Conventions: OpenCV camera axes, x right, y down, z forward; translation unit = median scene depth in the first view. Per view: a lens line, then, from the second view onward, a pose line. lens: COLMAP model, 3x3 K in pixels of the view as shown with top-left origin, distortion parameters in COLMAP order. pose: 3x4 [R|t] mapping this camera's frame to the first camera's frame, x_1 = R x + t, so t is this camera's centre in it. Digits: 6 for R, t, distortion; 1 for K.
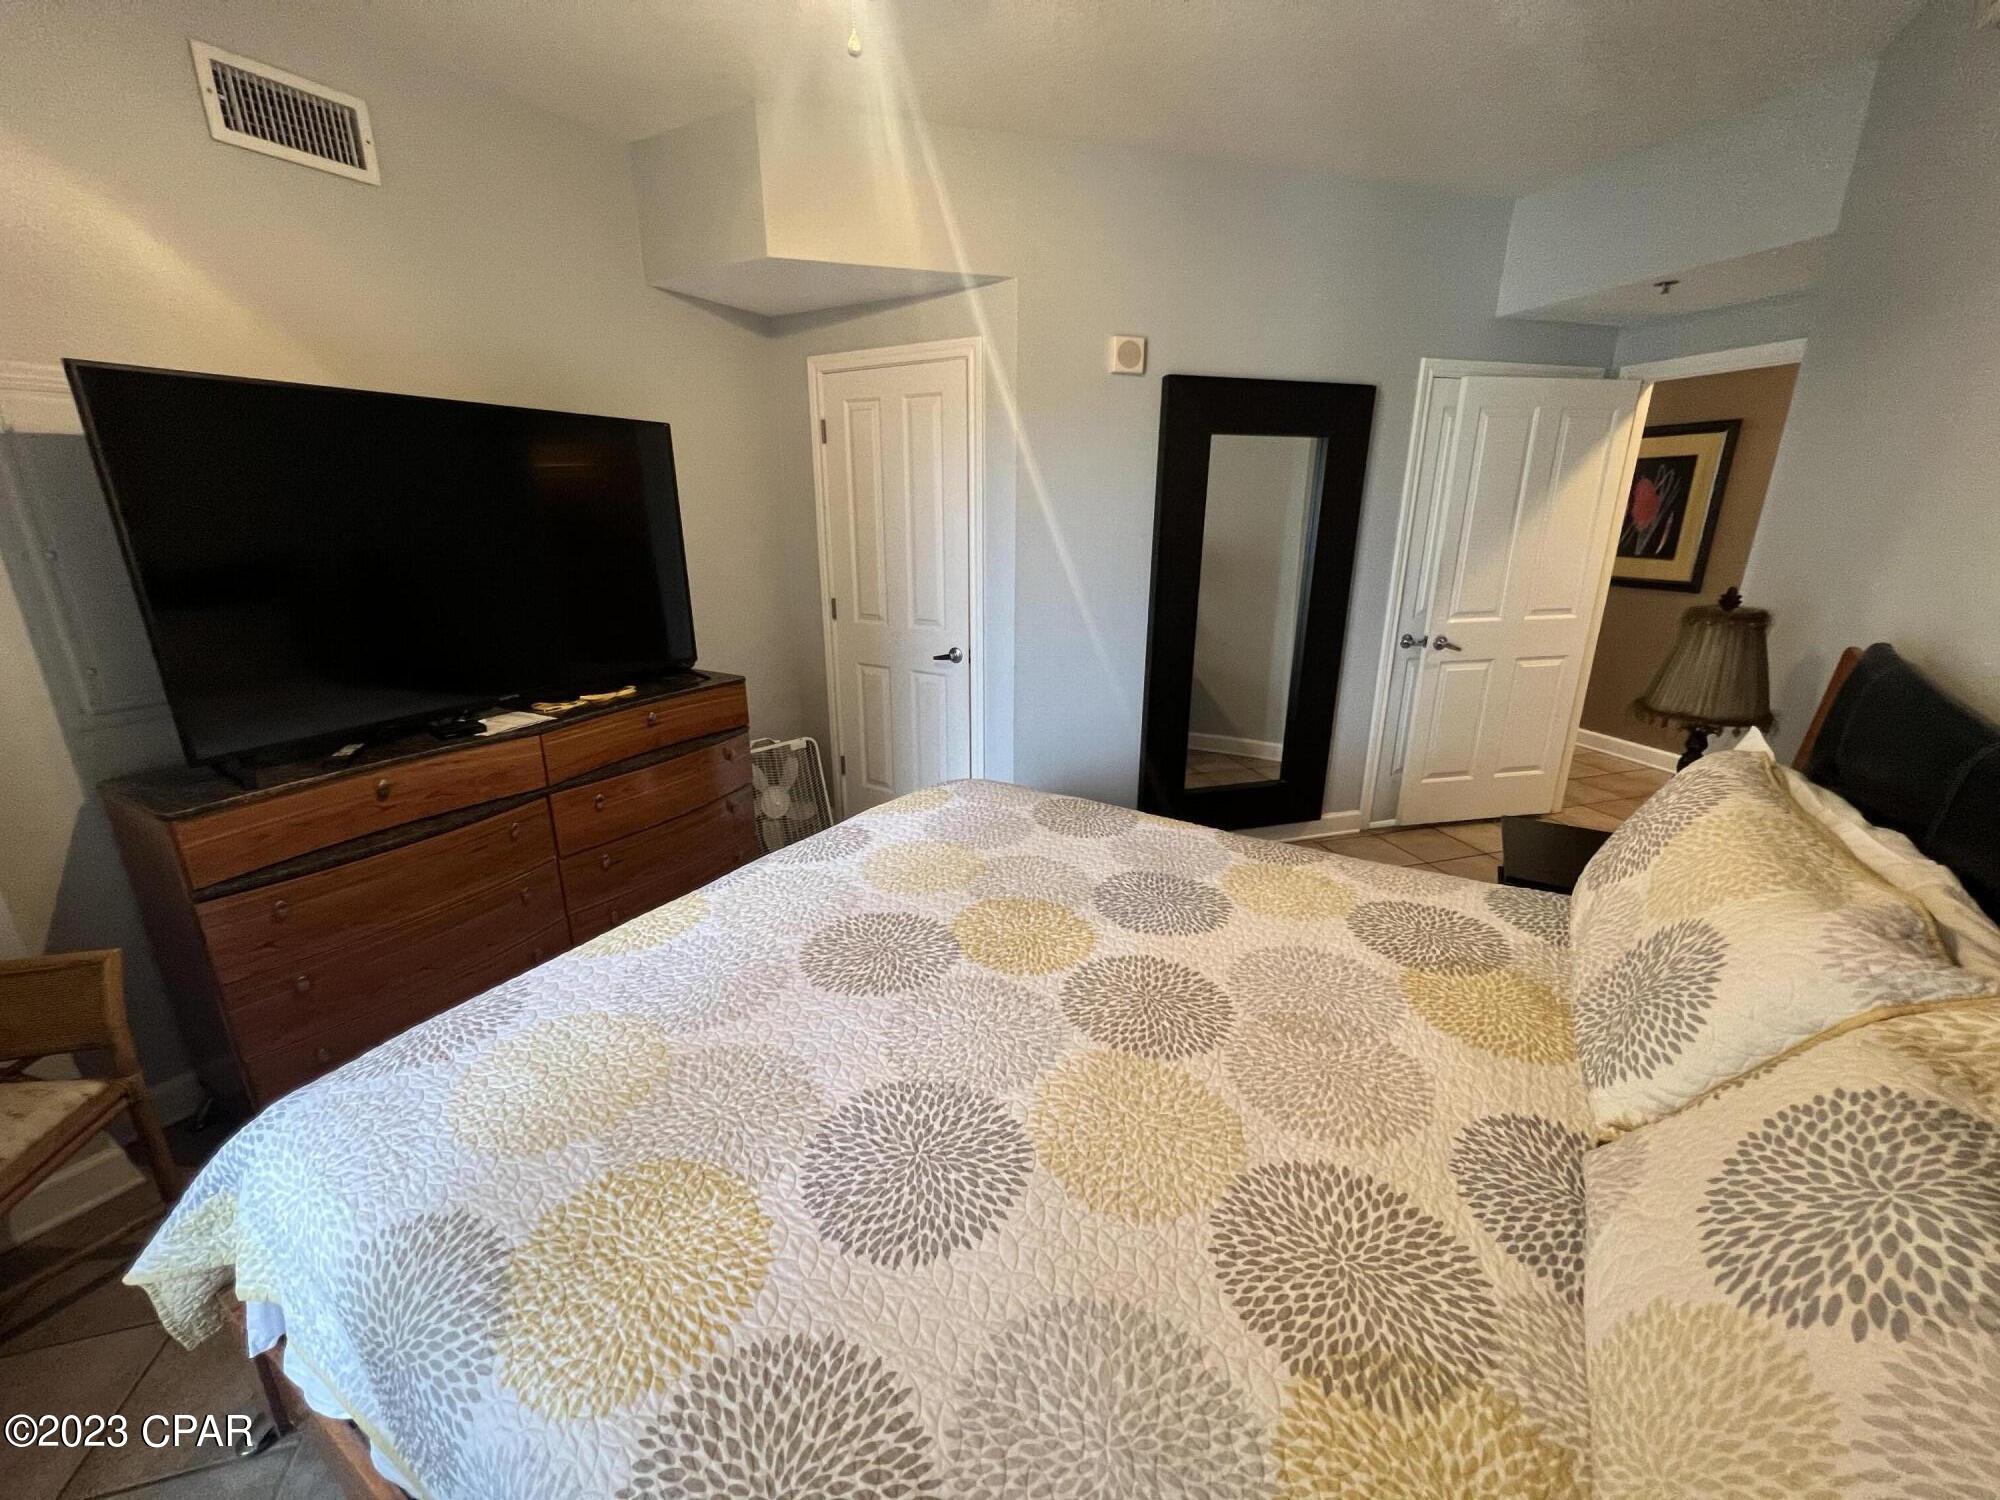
lens RADIAL K [[799.7, 0, 996.2], [0, 799.7, 744.8], [0, 0, 1]] dist [0.000869, 0.000263]
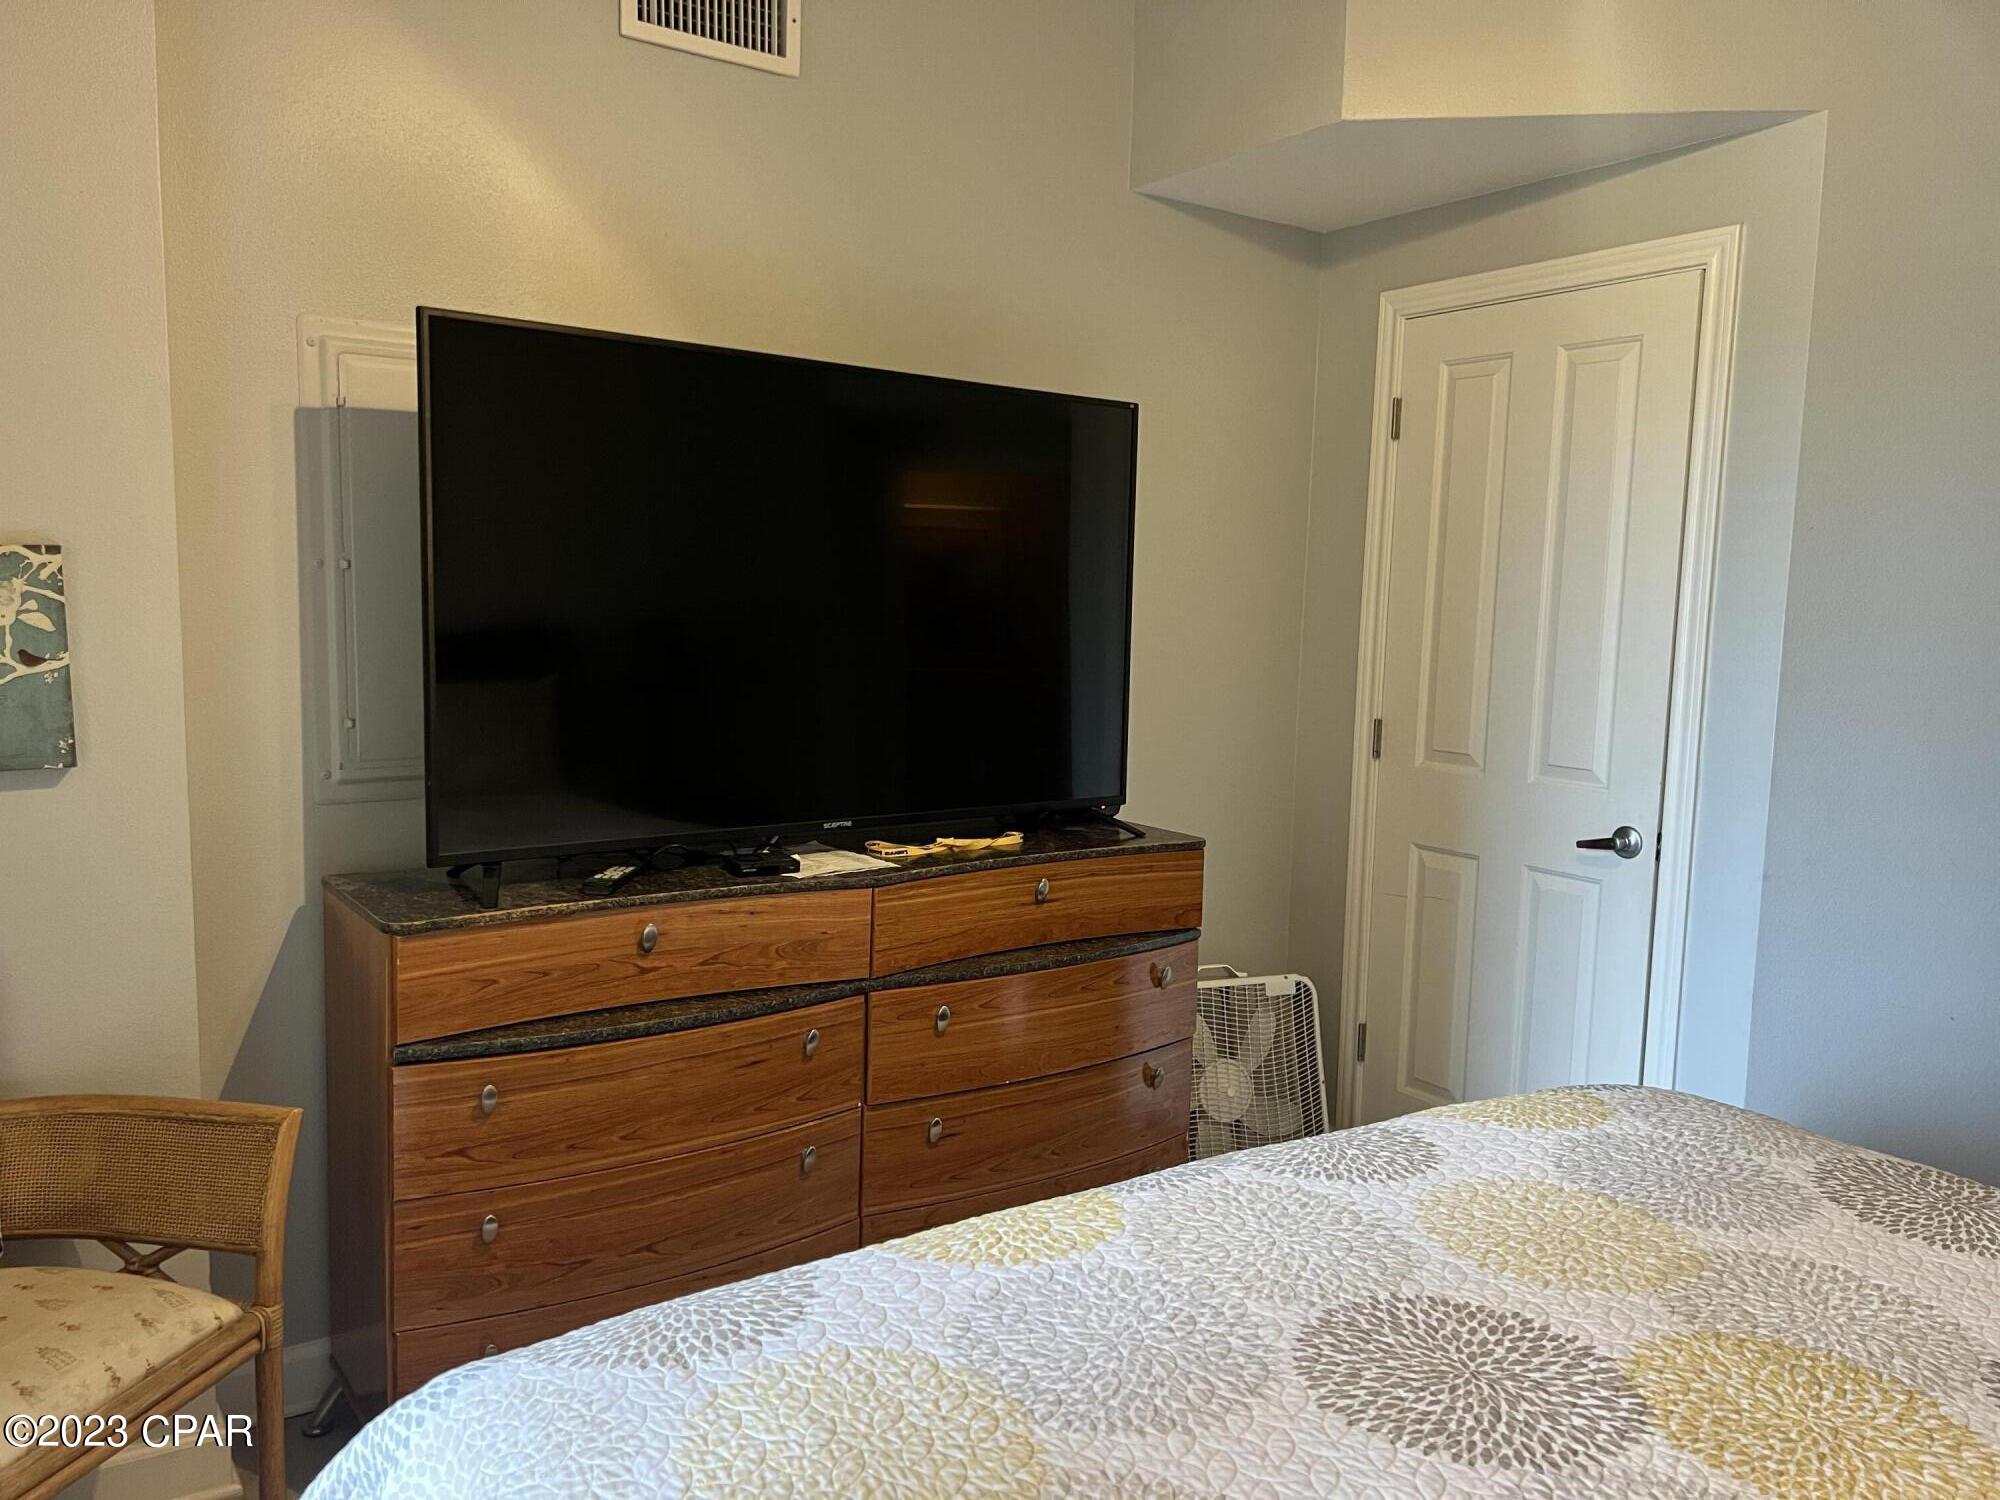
lens RADIAL K [[1500.6, 0, 980.3], [0, 1500.6, 755.0], [0, 0, 1]] dist [0.063206, -0.071382]
pose [[0.906634, 0.068087, -0.416387, -0.045054], [-0.146479, 0.976303, -0.159297, 0.068526], [0.395674, 0.205416, 0.895124, 0.009943]]
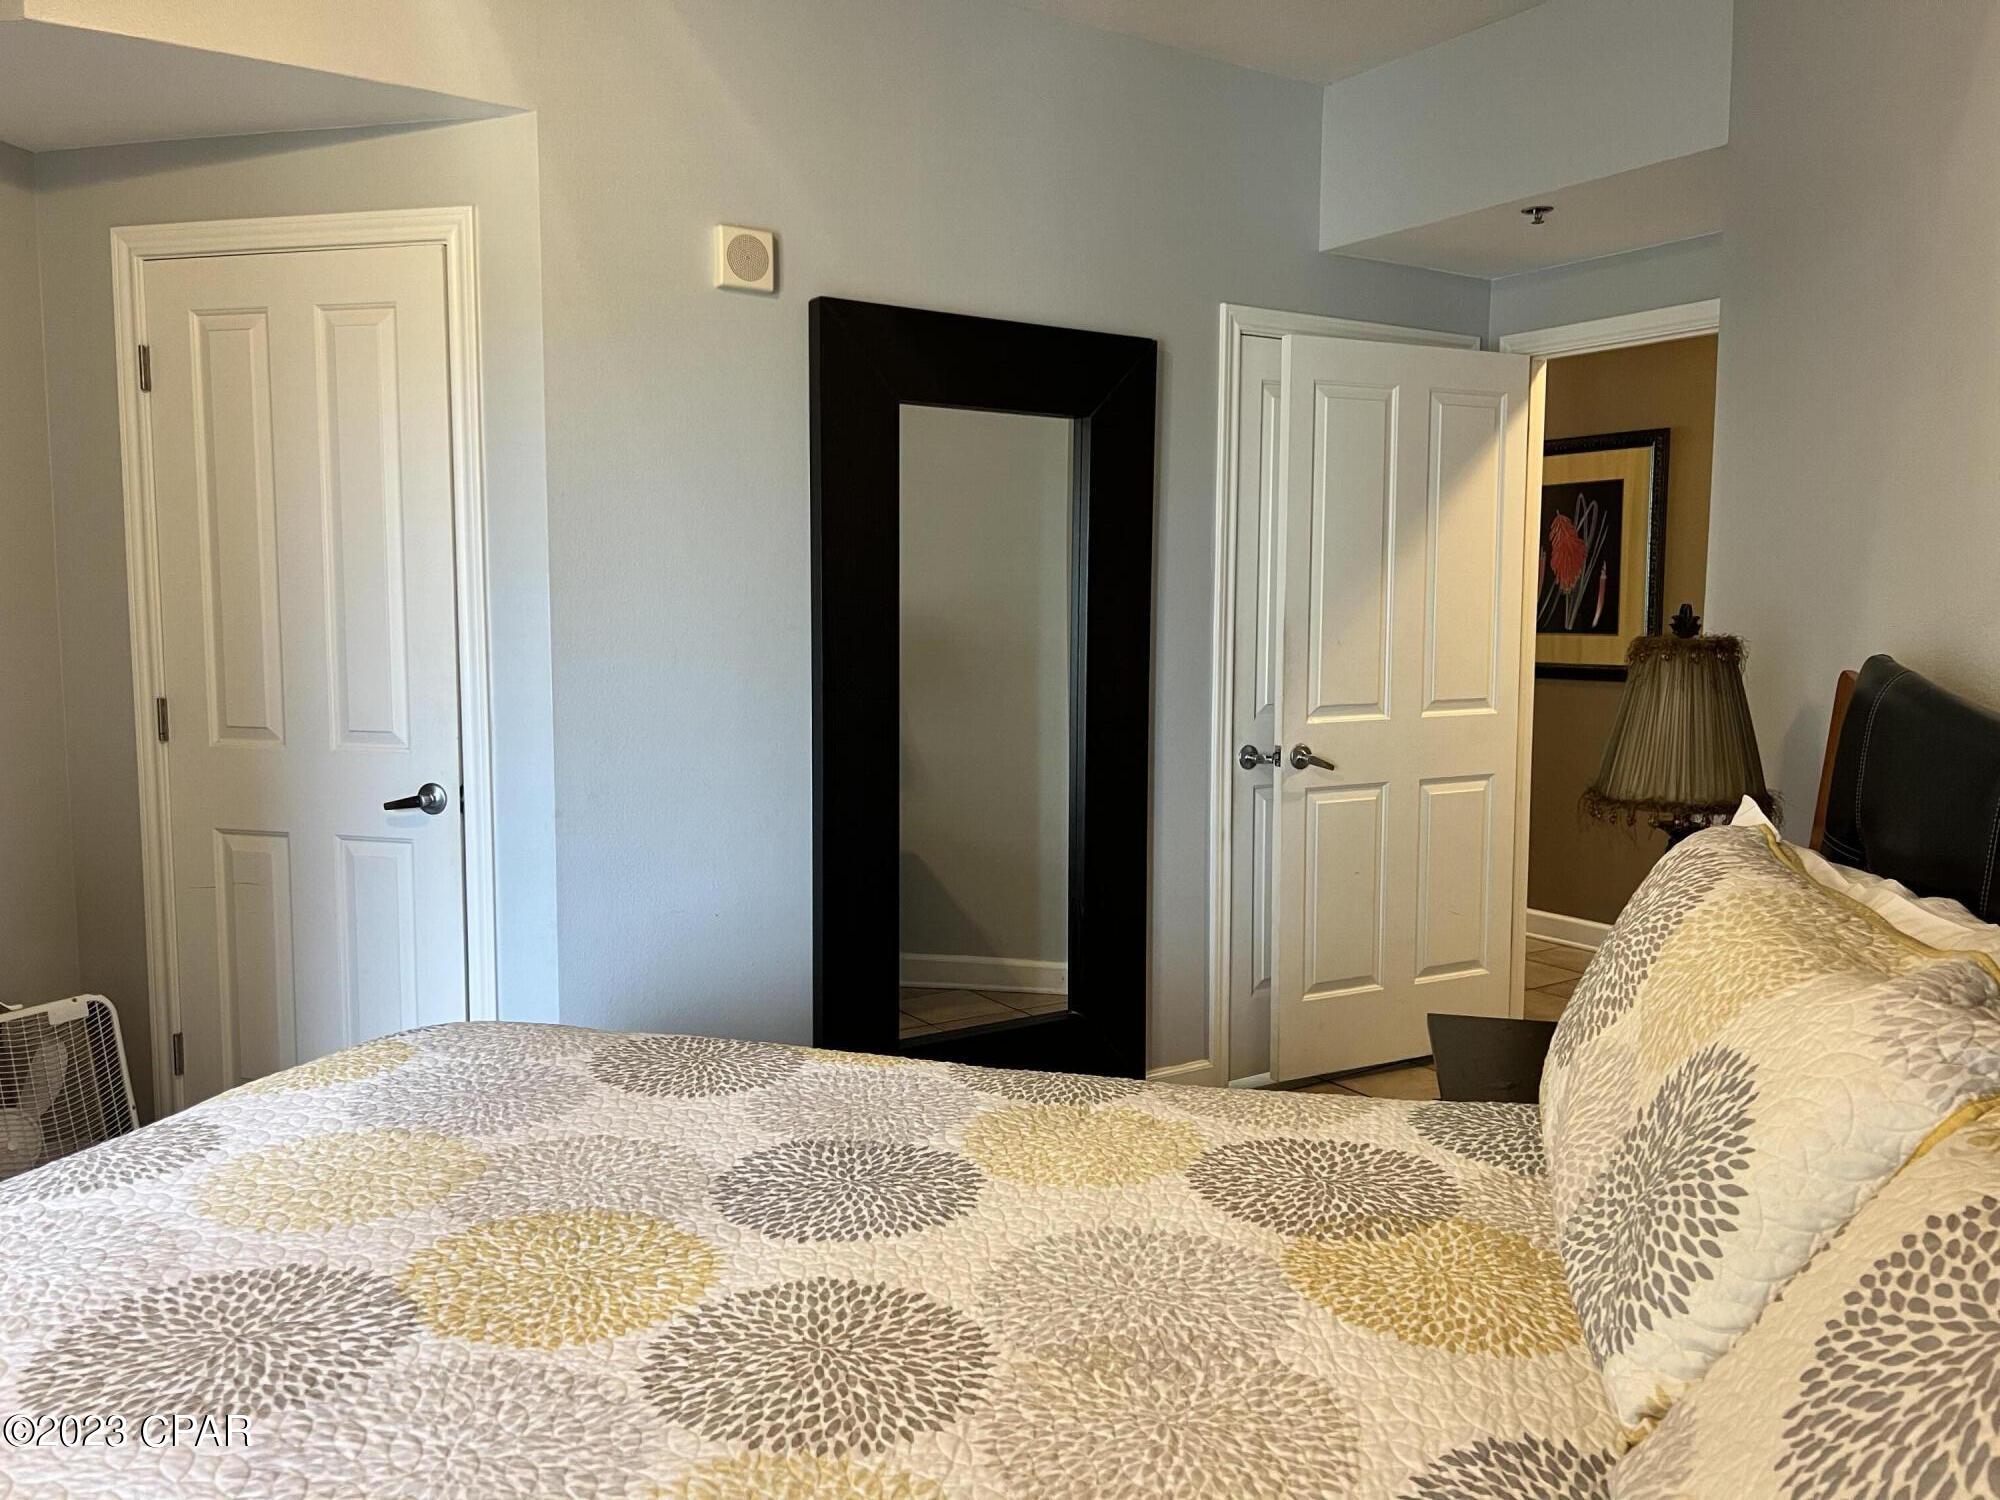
lens RADIAL K [[1500.6, 0, 978.5], [0, 1500.6, 746.9], [0, 0, 1]] dist [0.063206, -0.071382]
pose [[0.959729, -0.024317, 0.279873, 0.022074], [0.079183, 0.979269, -0.186445, 0.099398], [-0.269538, 0.201098, 0.941758, 0.018711]]
